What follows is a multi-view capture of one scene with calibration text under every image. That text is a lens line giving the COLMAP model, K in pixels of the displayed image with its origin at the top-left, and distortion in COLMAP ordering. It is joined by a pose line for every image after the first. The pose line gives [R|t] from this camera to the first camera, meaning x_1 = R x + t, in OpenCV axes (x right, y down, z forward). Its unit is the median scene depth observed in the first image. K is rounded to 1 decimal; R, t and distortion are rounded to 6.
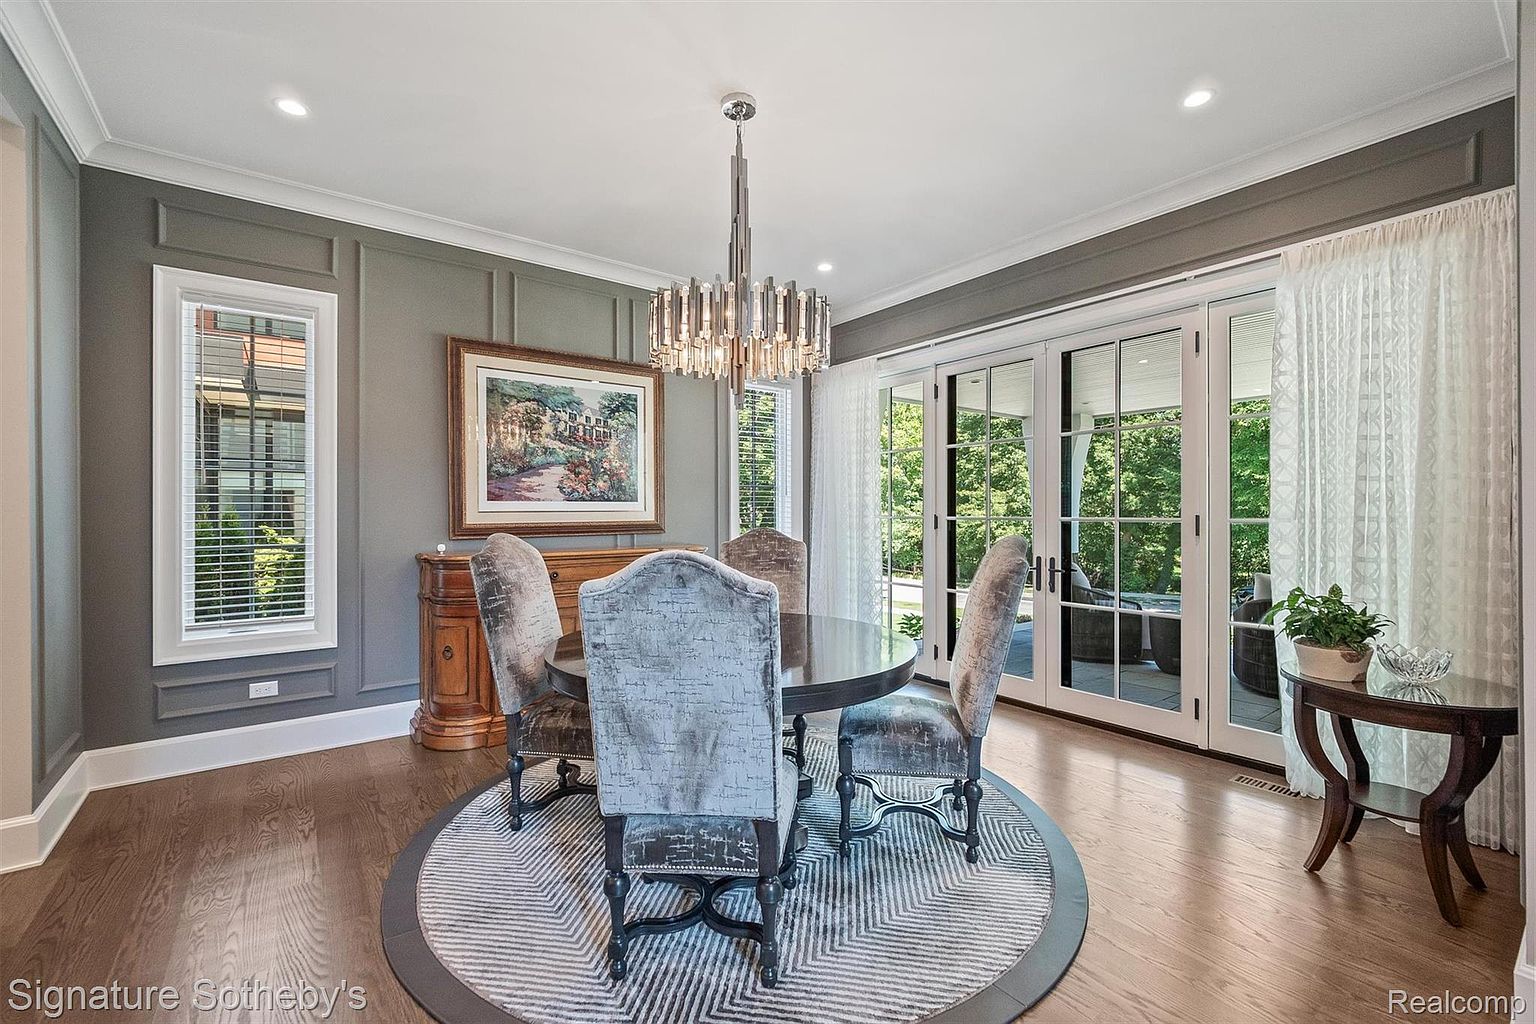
lens RADIAL K [[643.6, 0, 780.2], [0, 643.6, 512.3], [0, 0, 1]] dist [0.048397, -0.018908]
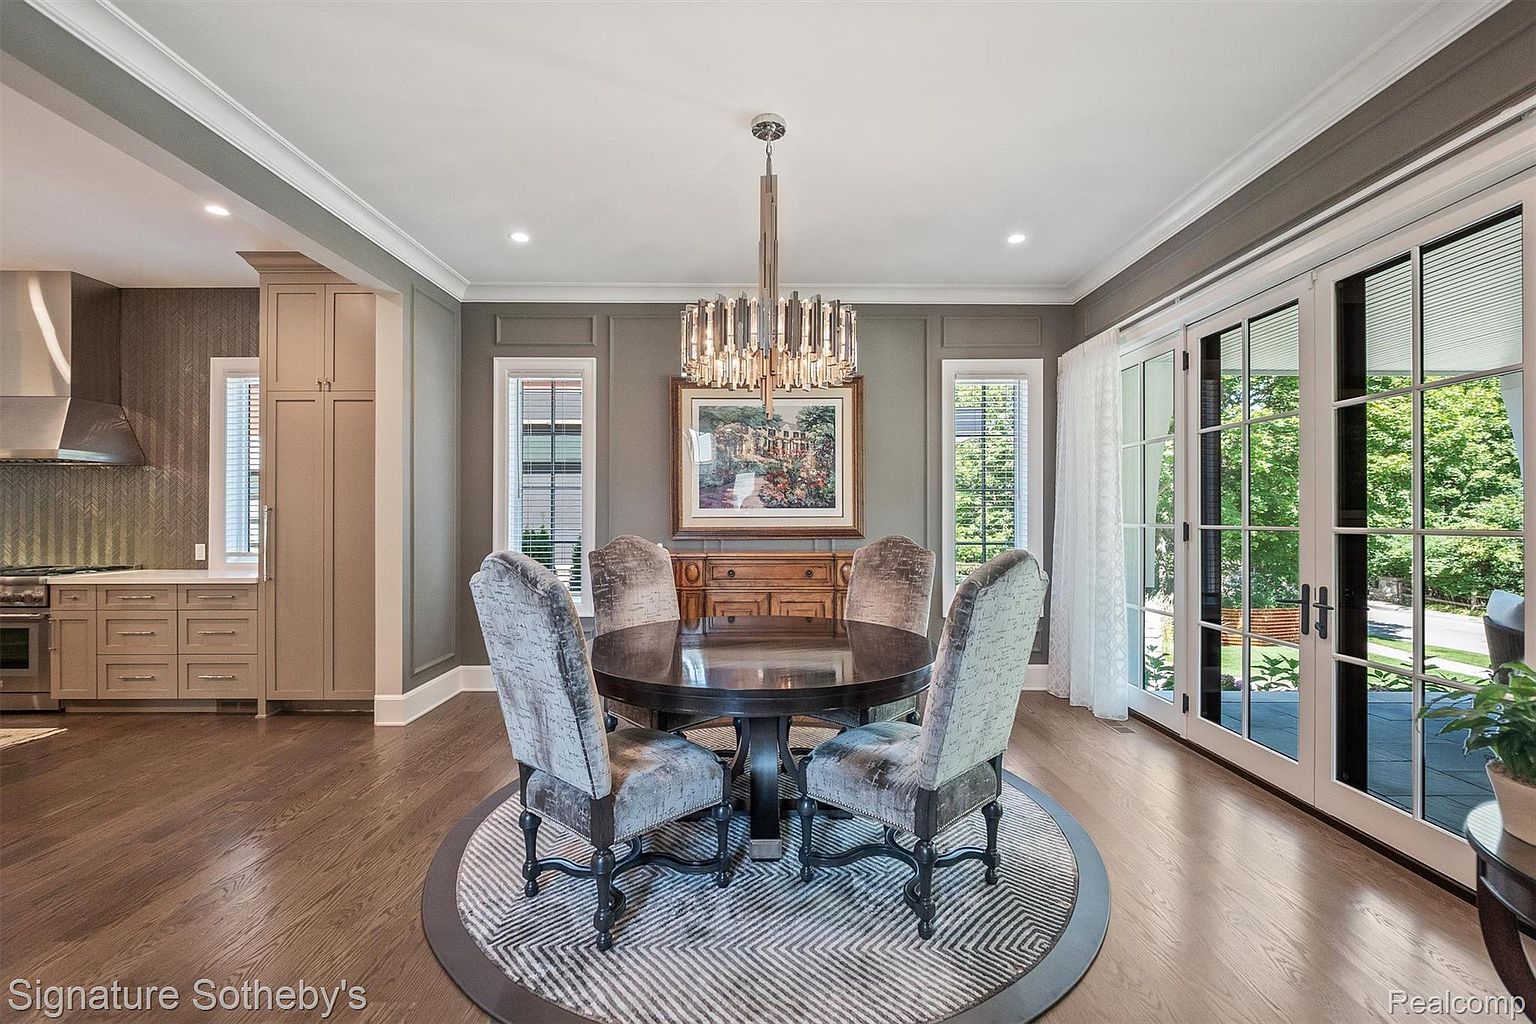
lens RADIAL K [[643.6, 0, 780.2], [0, 643.6, 512.3], [0, 0, 1]] dist [0.048397, -0.018908]
pose [[0.814348, -0.002478, -0.580372, 0.353188], [-0.001944, 0.999974, -0.006997, -0.002324], [0.580374, 0.006826, 0.814322, 0.111240]]
